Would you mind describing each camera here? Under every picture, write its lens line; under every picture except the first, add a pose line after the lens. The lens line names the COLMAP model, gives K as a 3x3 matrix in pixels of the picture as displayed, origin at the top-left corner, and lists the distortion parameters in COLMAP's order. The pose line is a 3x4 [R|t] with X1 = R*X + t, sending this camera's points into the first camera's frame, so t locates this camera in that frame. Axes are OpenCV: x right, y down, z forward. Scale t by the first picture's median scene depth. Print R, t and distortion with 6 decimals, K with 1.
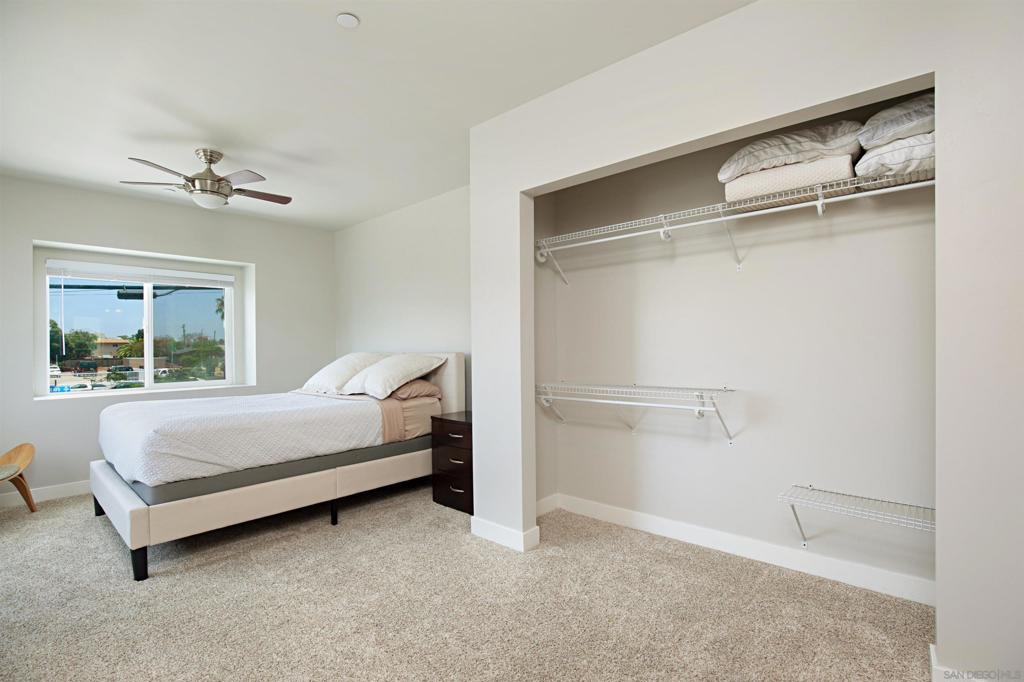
lens RADIAL K [[475.8, 0, 507.4], [0, 475.8, 341.6], [0, 0, 1]] dist [-0.029541, 0.008097]
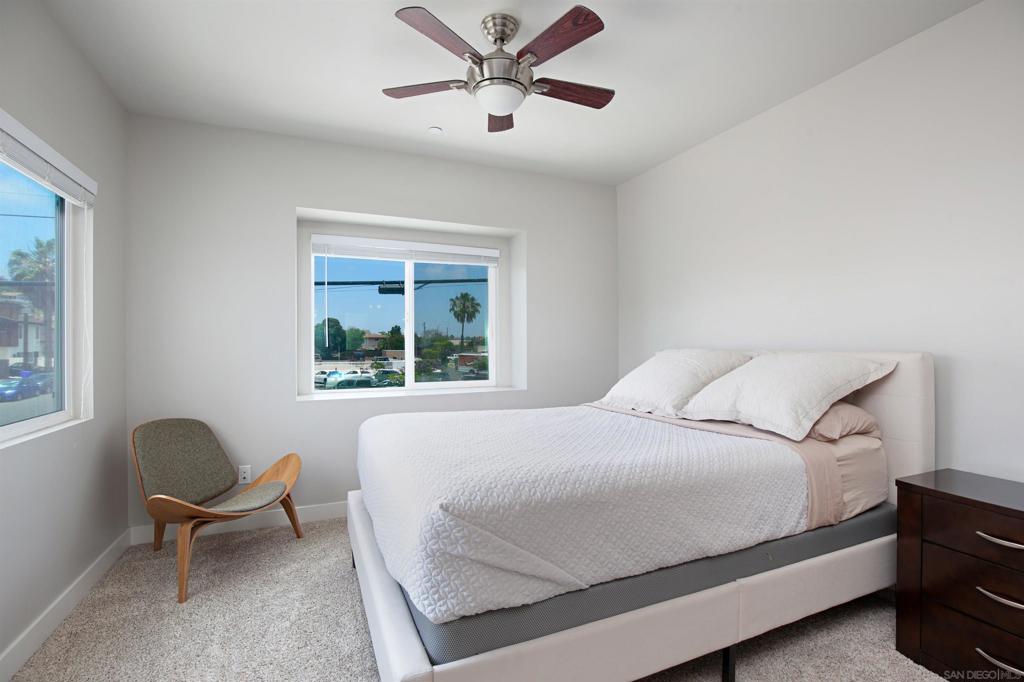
lens RADIAL K [[475.8, 0, 507.4], [0, 475.8, 341.6], [0, 0, 1]] dist [-0.029541, 0.008097]
pose [[0.909301, 0.009096, -0.416039, -0.304066], [-0.005990, 0.999944, 0.008771, 0.010819], [0.416096, -0.005483, 0.909304, 0.363687]]
